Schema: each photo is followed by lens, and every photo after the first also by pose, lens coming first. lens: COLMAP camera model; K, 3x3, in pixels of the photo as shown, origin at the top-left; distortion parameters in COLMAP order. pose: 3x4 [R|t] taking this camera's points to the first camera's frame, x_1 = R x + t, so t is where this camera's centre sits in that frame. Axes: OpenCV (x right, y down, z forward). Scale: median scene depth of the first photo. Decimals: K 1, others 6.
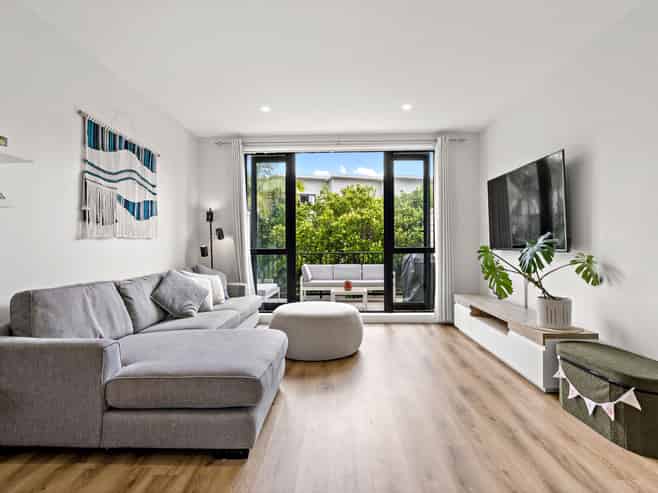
lens RADIAL K [[308.2, 0, 329.0], [0, 308.2, 246.5], [0, 0, 1]] dist [-0.000118, -0.000014]
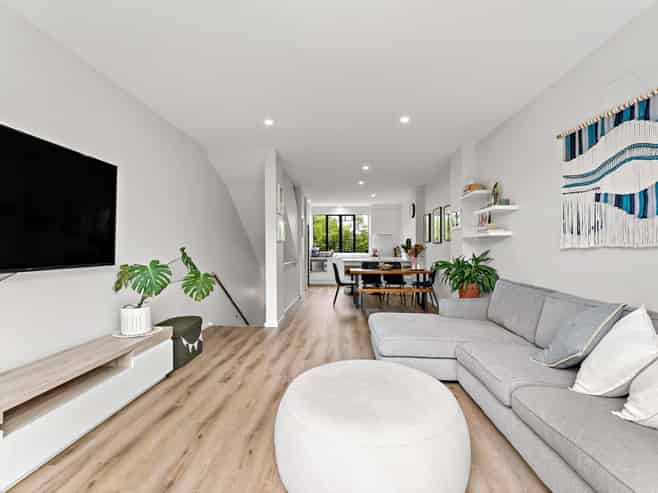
lens RADIAL K [[316.9, 0, 329.0], [0, 316.9, 246.5], [0, 0, 1]] dist [0.001975, 0.000156]
pose [[-0.999651, 0.010718, 0.024158, 0.004768], [0.010893, 0.999915, 0.007128, -0.046885], [-0.024079, 0.007389, -0.999683, 1.912045]]
